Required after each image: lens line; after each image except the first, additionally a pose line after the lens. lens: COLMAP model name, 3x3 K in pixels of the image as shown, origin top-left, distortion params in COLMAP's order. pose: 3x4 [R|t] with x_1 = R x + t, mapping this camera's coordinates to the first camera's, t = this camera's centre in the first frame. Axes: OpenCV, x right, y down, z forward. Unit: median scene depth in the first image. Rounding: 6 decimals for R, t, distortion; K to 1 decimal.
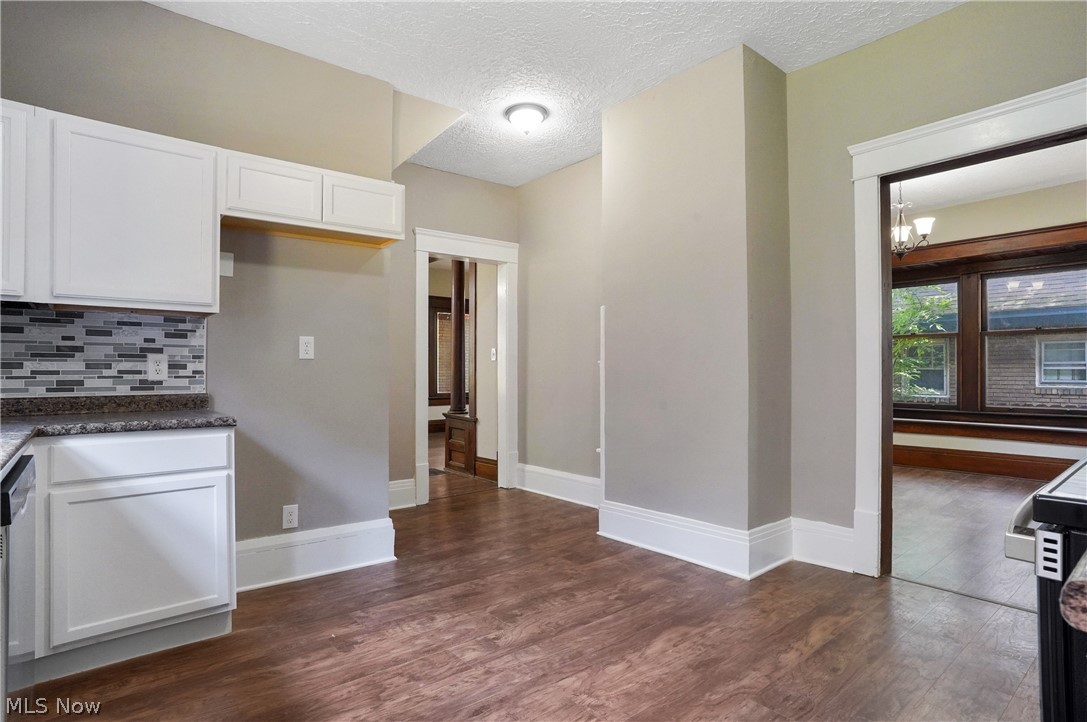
lens RADIAL K [[560.9, 0, 543.5], [0, 560.9, 361.0], [0, 0, 1]] dist [-0.001904, 0.000228]
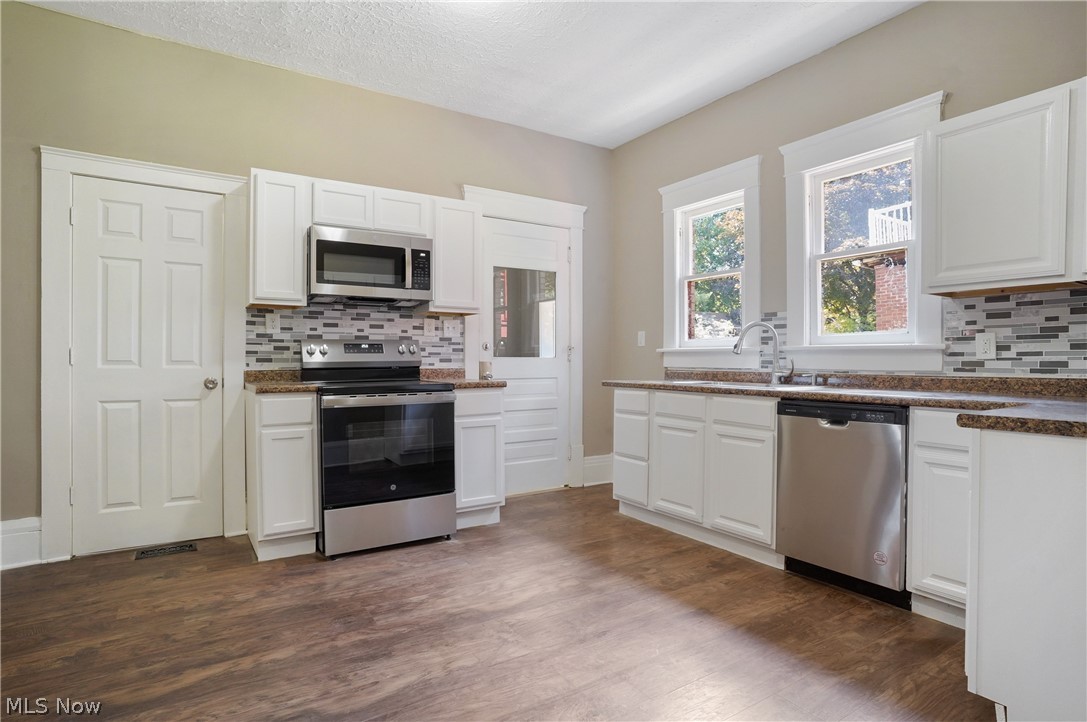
lens RADIAL K [[560.9, 0, 543.5], [0, 560.9, 361.0], [0, 0, 1]] dist [-0.001904, 0.000228]
pose [[-0.991337, -0.001406, 0.131333, -0.124754], [-0.002028, 0.999987, -0.004603, 0.035267], [-0.131325, -0.004829, -0.991328, 1.866421]]
